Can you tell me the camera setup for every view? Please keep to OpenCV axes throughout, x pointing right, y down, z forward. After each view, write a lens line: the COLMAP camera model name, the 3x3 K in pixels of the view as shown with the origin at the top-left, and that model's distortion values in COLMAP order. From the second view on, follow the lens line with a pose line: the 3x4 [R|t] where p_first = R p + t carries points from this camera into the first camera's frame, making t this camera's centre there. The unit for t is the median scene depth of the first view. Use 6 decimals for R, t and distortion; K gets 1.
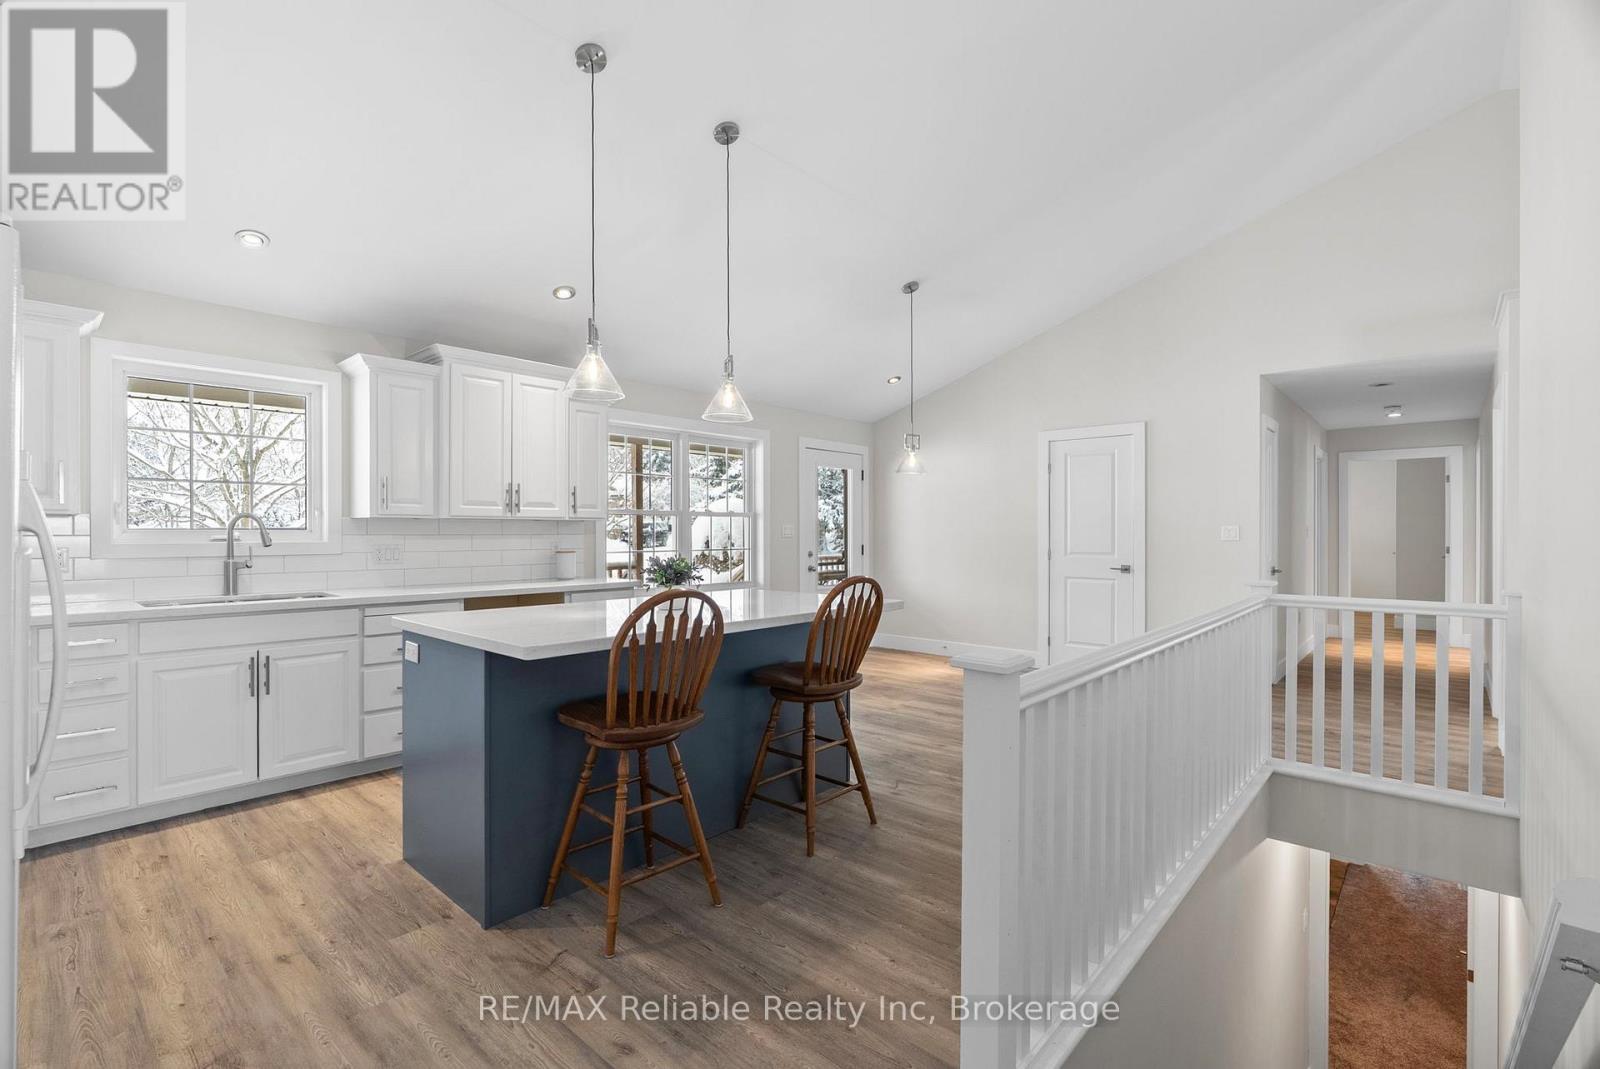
lens RADIAL K [[716.1, 0, 800.0], [0, 716.1, 534.5], [0, 0, 1]] dist [-0.002595, -0.000017]
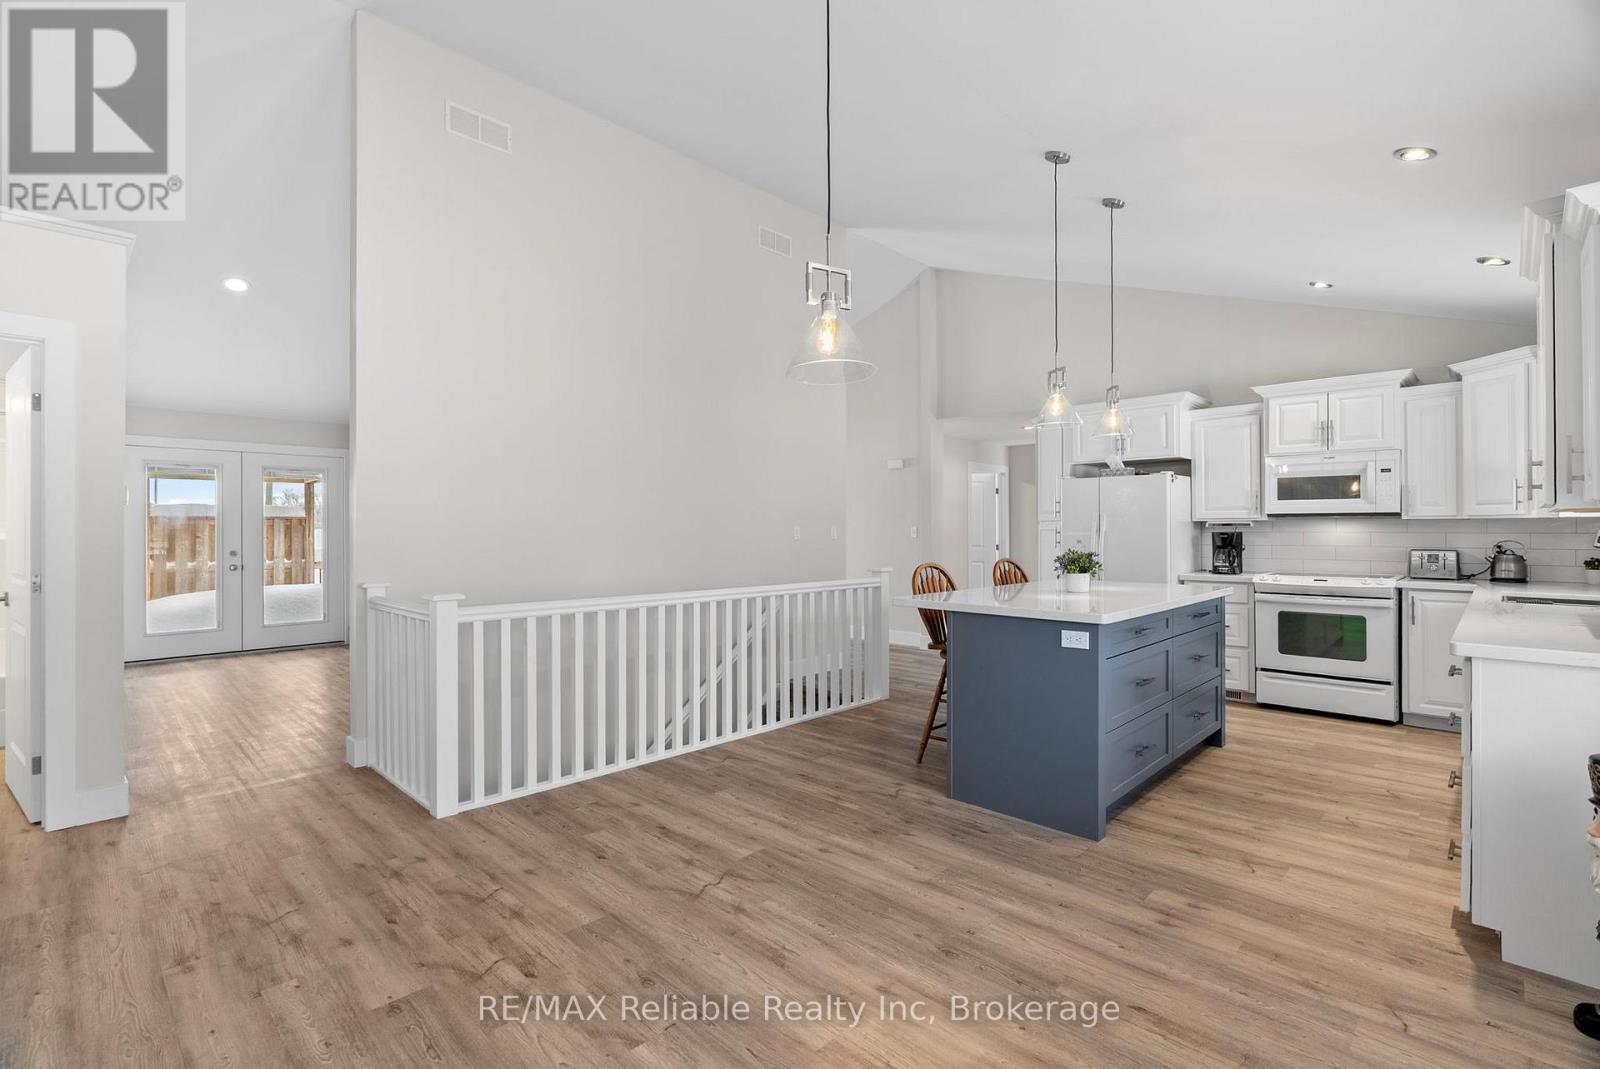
lens RADIAL K [[741.3, 0, 800.0], [0, 741.3, 534.5], [0, 0, 1]] dist [-0.002919, 0.000398]
pose [[-0.999361, 0.002583, 0.035638, 0.196202], [0.002994, 0.999929, 0.011497, -0.011333], [-0.035606, 0.011597, -0.999299, 1.711591]]
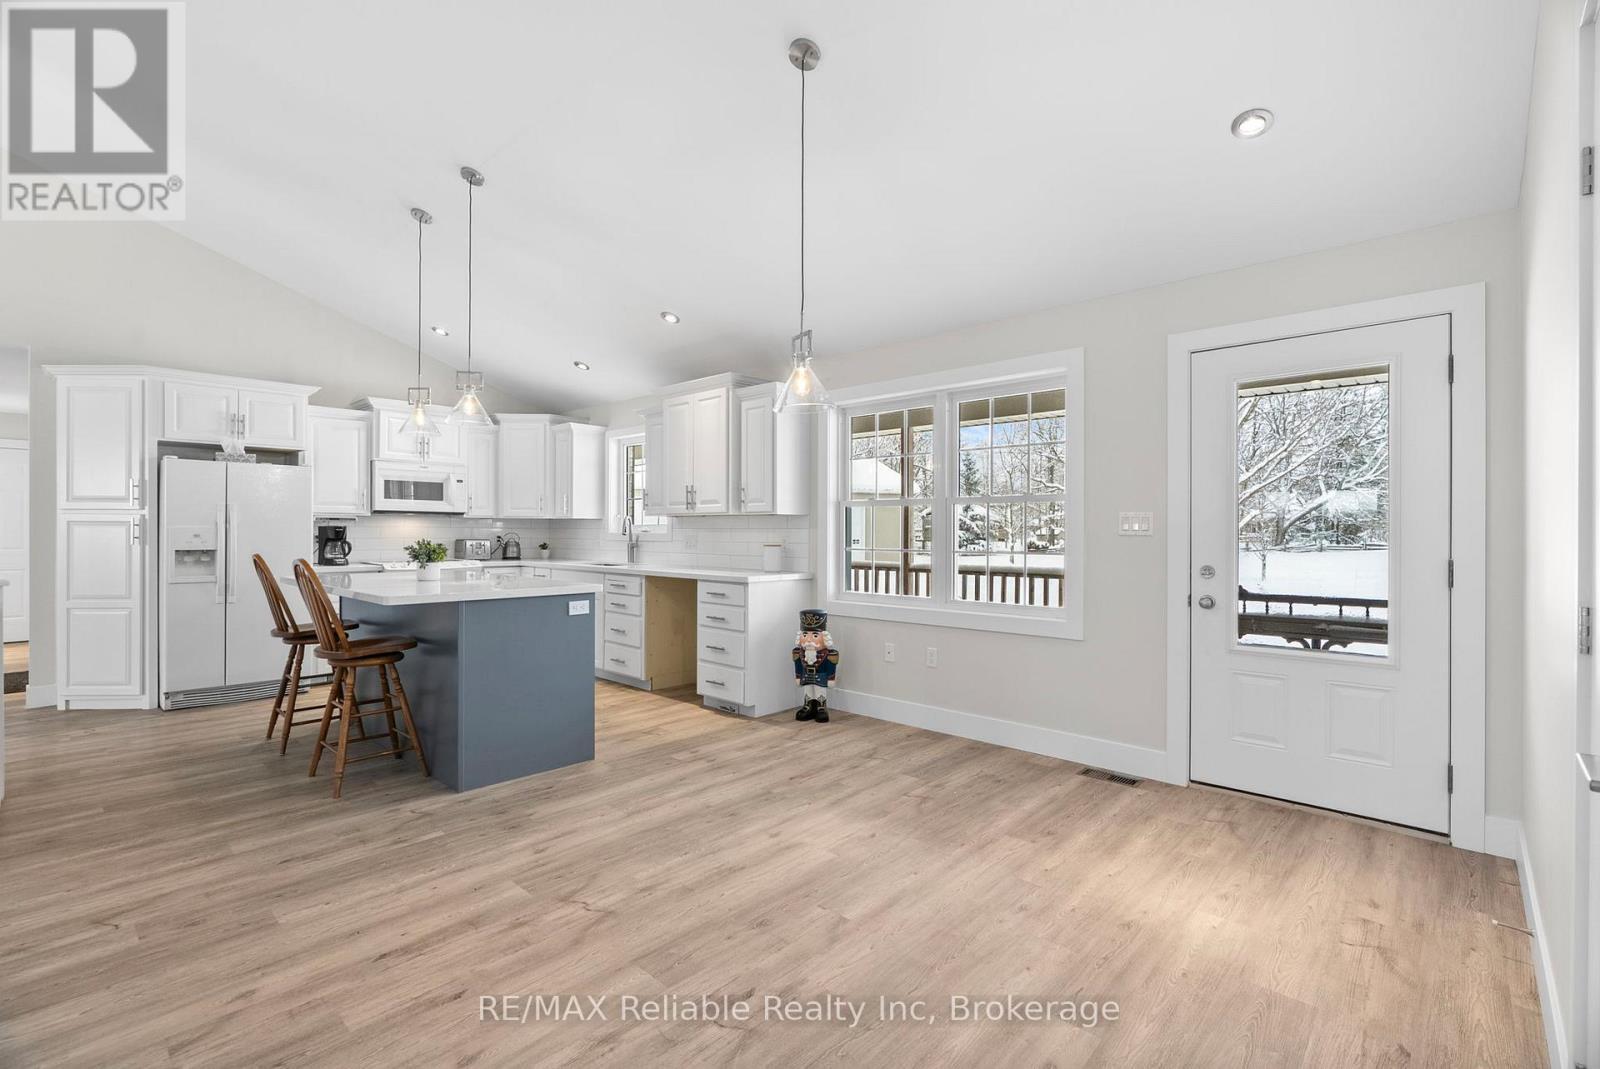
lens RADIAL K [[716.1, 0, 800.0], [0, 716.1, 534.5], [0, 0, 1]] dist [-0.002595, -0.000017]
pose [[-0.011705, 0.004104, -0.999923, 0.846016], [-0.008934, 0.999951, 0.004209, 0.004958], [0.999892, 0.008983, -0.011667, 1.250960]]
